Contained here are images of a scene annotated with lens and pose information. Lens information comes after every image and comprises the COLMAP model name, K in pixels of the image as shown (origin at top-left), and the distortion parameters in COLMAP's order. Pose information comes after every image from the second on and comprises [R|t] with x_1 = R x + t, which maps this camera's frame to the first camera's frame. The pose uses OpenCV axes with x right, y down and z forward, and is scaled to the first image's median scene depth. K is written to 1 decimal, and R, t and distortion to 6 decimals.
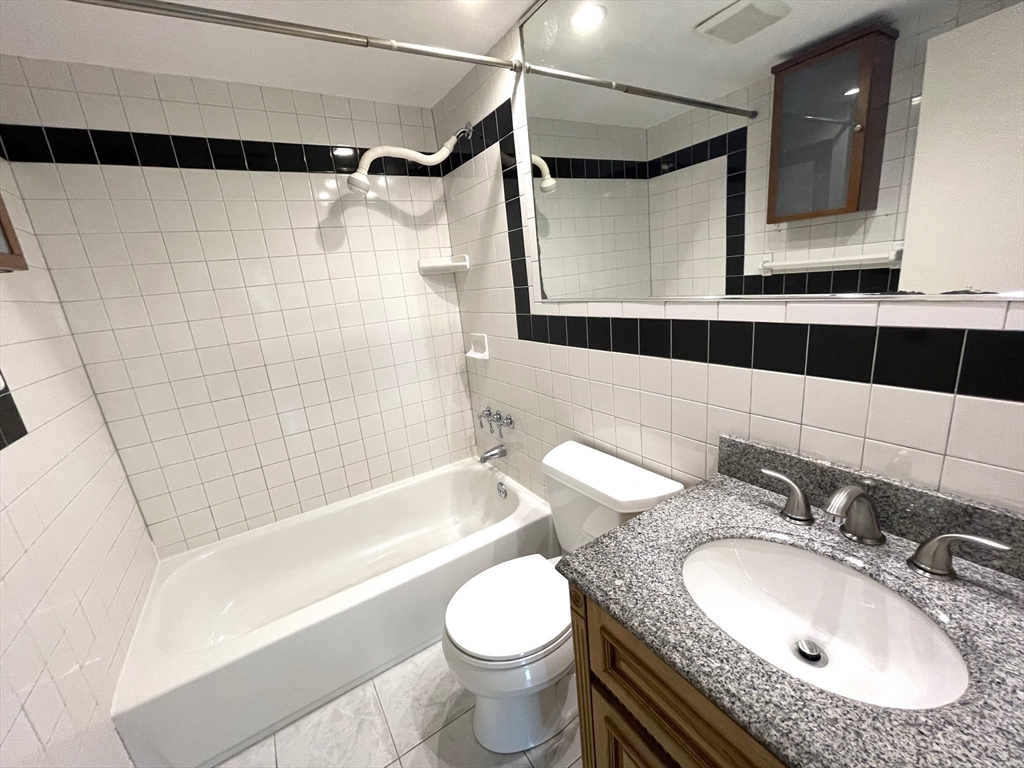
lens RADIAL K [[413.9, 0, 509.1], [0, 413.9, 386.2], [0, 0, 1]] dist [-0.003382, 0.001269]
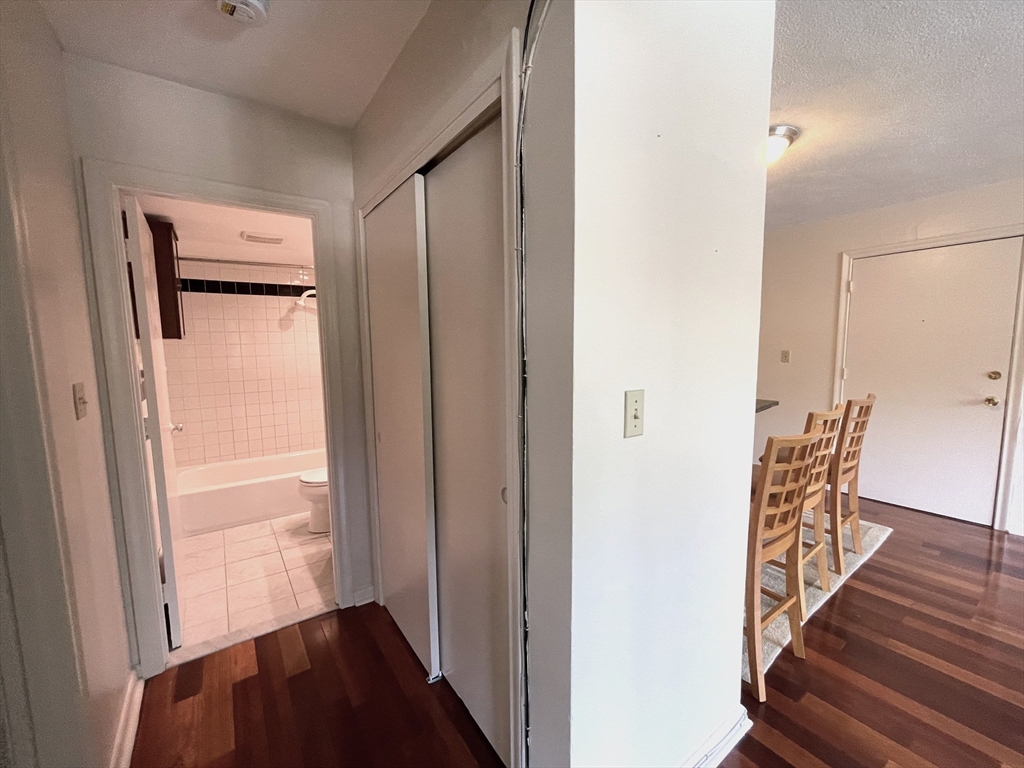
lens RADIAL K [[413.9, 0, 509.1], [0, 413.9, 386.2], [0, 0, 1]] dist [-0.003382, 0.001269]
pose [[0.995077, 0.081180, 0.056840, 0.604557], [-0.071311, 0.984837, -0.158150, 0.203075], [-0.068816, 0.153319, 0.985778, -1.102002]]
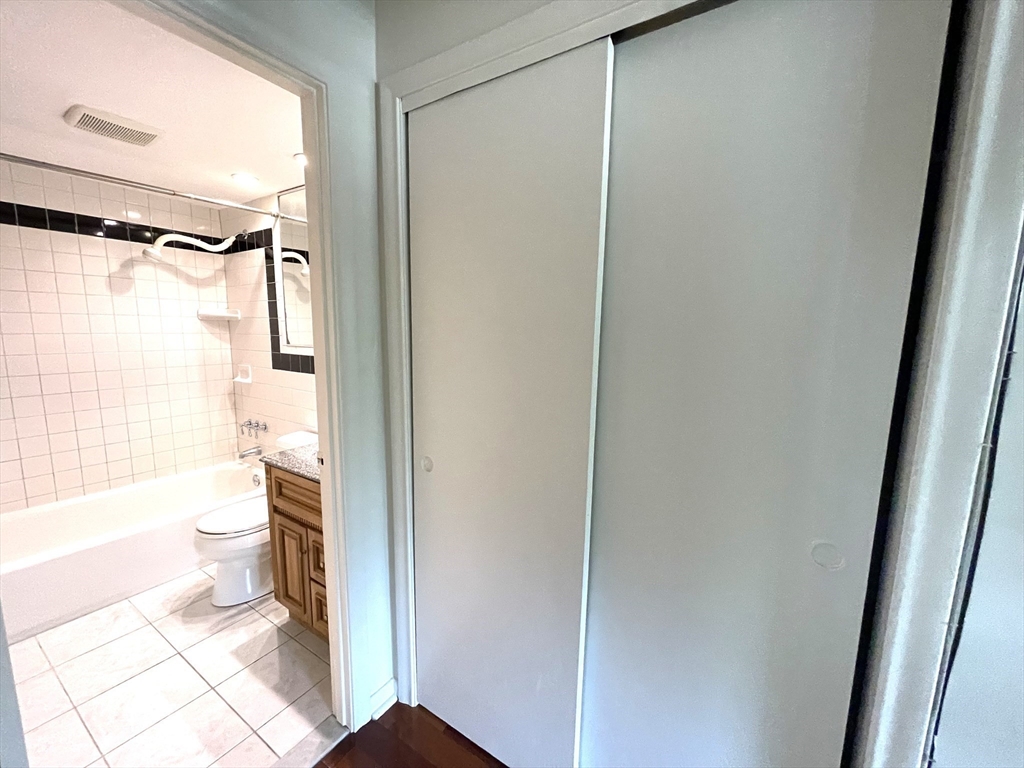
lens RADIAL K [[413.9, 0, 509.1], [0, 413.9, 386.2], [0, 0, 1]] dist [-0.003382, 0.001269]
pose [[0.902336, 0.054007, 0.427637, 0.153243], [0.005219, 0.990678, -0.136128, 0.153946], [-0.431002, 0.125065, 0.893642, -0.693659]]
